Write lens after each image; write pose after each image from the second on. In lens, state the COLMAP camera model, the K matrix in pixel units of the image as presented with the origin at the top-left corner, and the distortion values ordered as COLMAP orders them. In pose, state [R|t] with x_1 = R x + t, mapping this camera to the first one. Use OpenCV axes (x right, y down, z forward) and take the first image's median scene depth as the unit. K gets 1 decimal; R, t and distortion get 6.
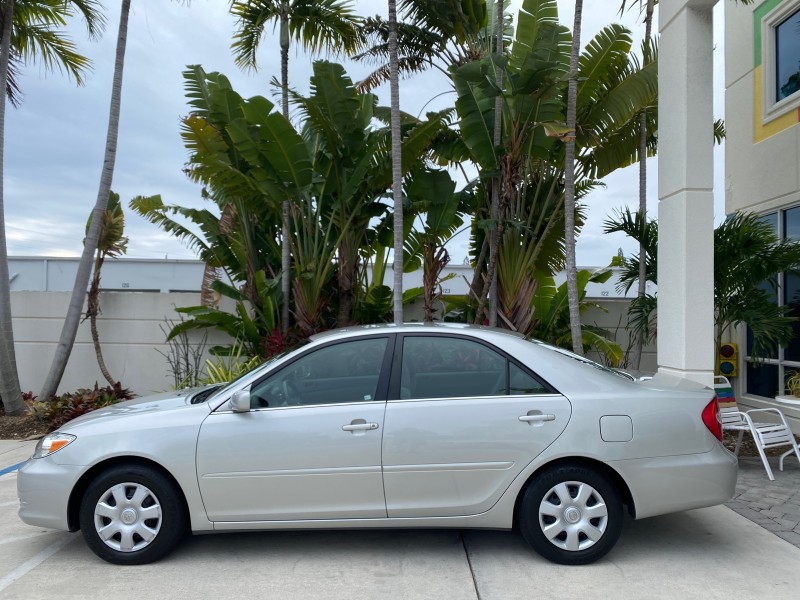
lens RADIAL K [[613.0, 0, 397.2], [0, 613.0, 297.6], [0, 0, 1]] dist [0.025690, -0.025769]
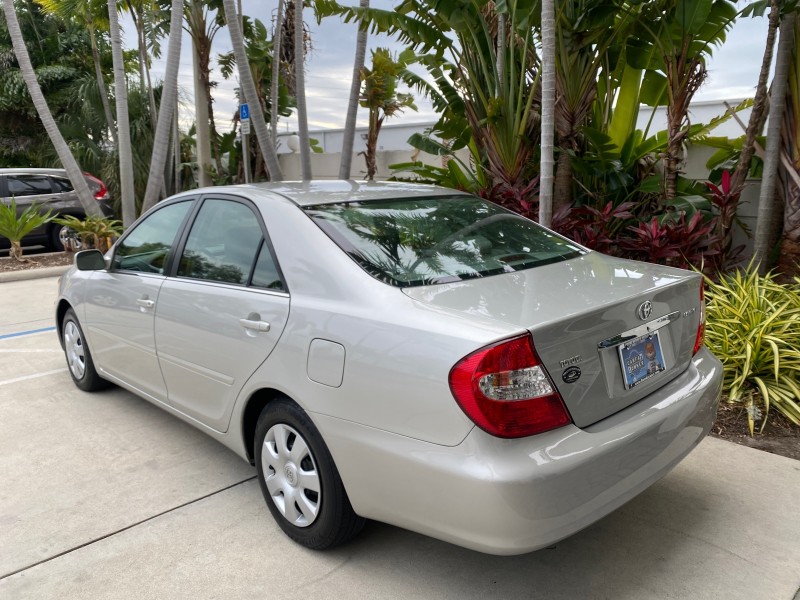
lens RADIAL K [[613.0, 0, 401.0], [0, 613.0, 298.7], [0, 0, 1]] dist [0.025690, -0.025769]
pose [[0.703381, 0.128938, -0.699021, 0.348404], [0.035438, 0.975826, 0.215655, 0.013259], [0.709929, -0.176459, 0.681809, 0.287919]]
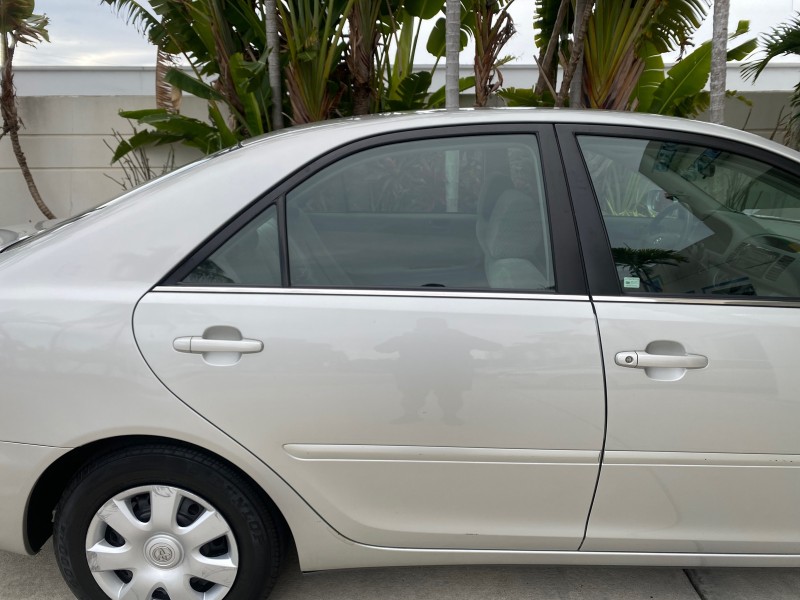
lens RADIAL K [[613.0, 0, 397.4], [0, 613.0, 297.7], [0, 0, 1]] dist [0.025690, -0.025769]
pose [[0.999673, -0.025400, 0.003050, -0.054081], [0.023466, 0.957914, 0.286094, 0.022727], [-0.010189, -0.285929, 0.958197, 0.265084]]
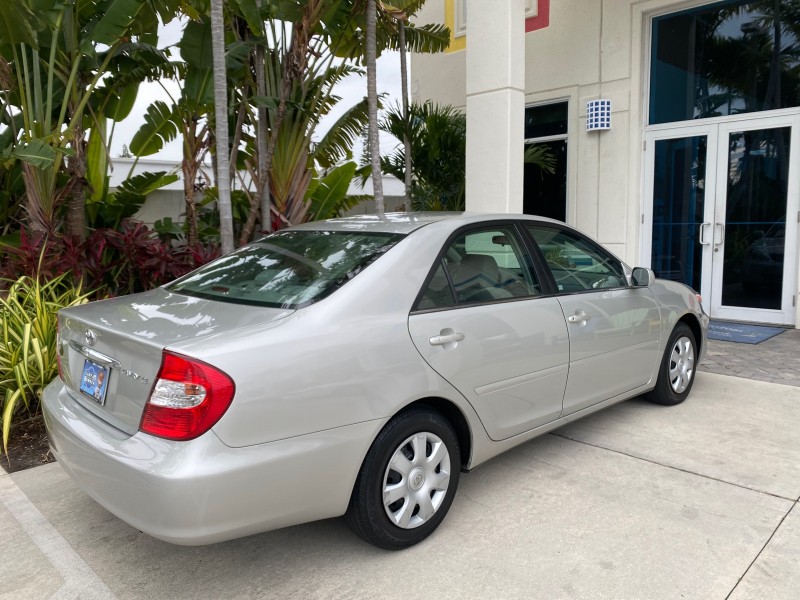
lens RADIAL K [[613.0, 0, 398.1], [0, 613.0, 297.3], [0, 0, 1]] dist [0.025690, -0.025769]
pose [[0.710124, -0.115659, 0.694512, -0.341979], [0.003908, 0.987048, 0.160380, 0.012049], [-0.704065, -0.111176, 0.701379, 0.227405]]
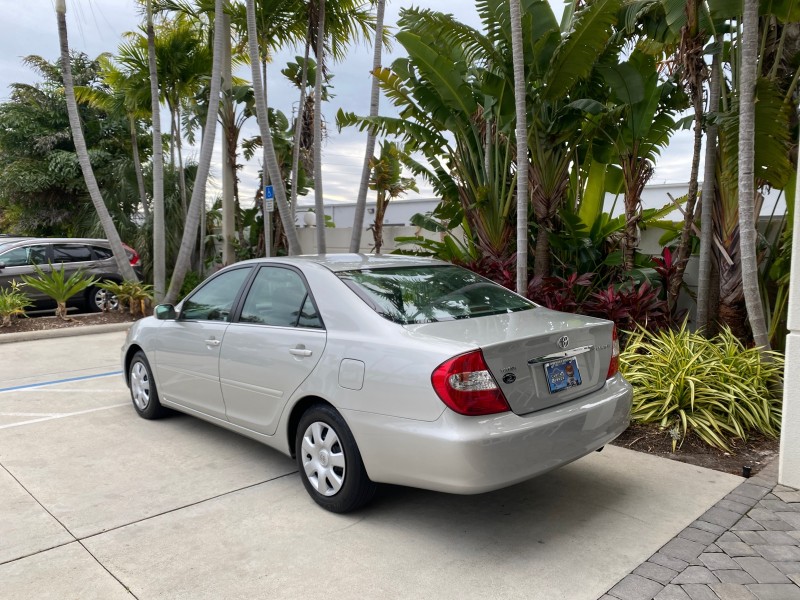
lens RADIAL K [[613.0, 0, 400.3], [0, 613.0, 298.6], [0, 0, 1]] dist [0.025690, -0.025769]
pose [[0.698325, 0.057165, -0.713494, 0.442156], [0.025475, 0.994189, 0.104587, 0.006720], [0.715327, -0.091212, 0.692811, 0.196875]]
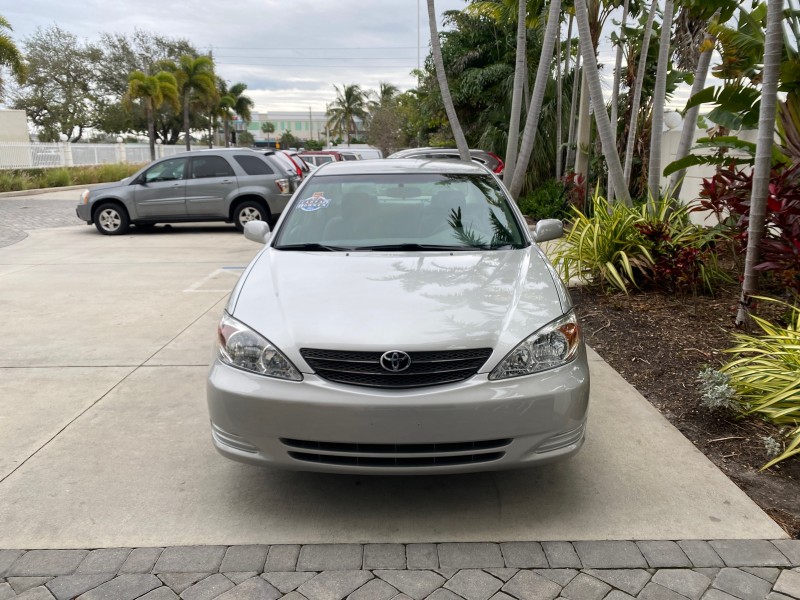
lens RADIAL K [[613.0, 0, 398.7], [0, 613.0, 299.5], [0, 0, 1]] dist [0.025690, -0.025769]
pose [[0.011287, 0.219040, -0.975651, 0.543740], [0.036350, 0.974978, 0.219309, 0.025106], [0.999275, -0.037940, 0.003042, 0.517763]]
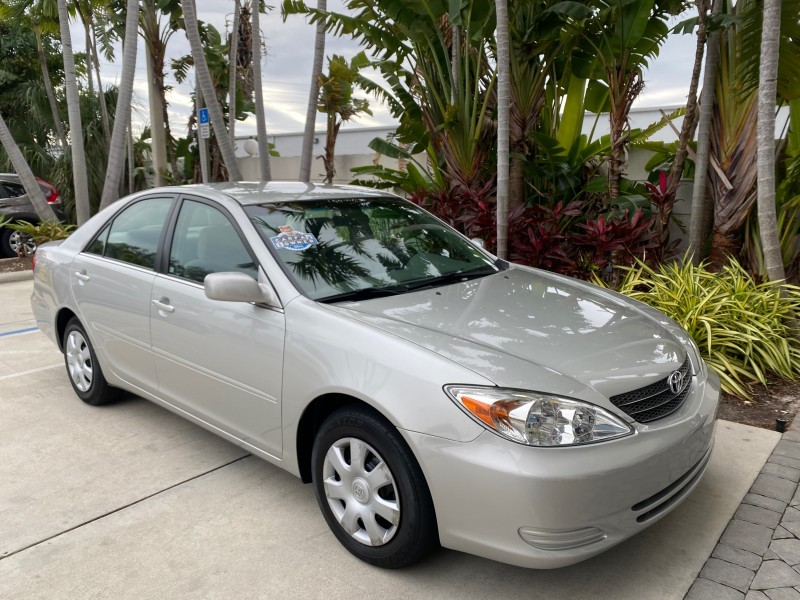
lens RADIAL K [[613.0, 0, 400.8], [0, 613.0, 300.1], [0, 0, 1]] dist [0.025690, -0.025769]
pose [[0.759939, 0.110921, -0.640460, 0.360769], [0.037845, 0.976110, 0.213956, 0.014544], [0.648892, -0.186832, 0.737586, 0.246448]]
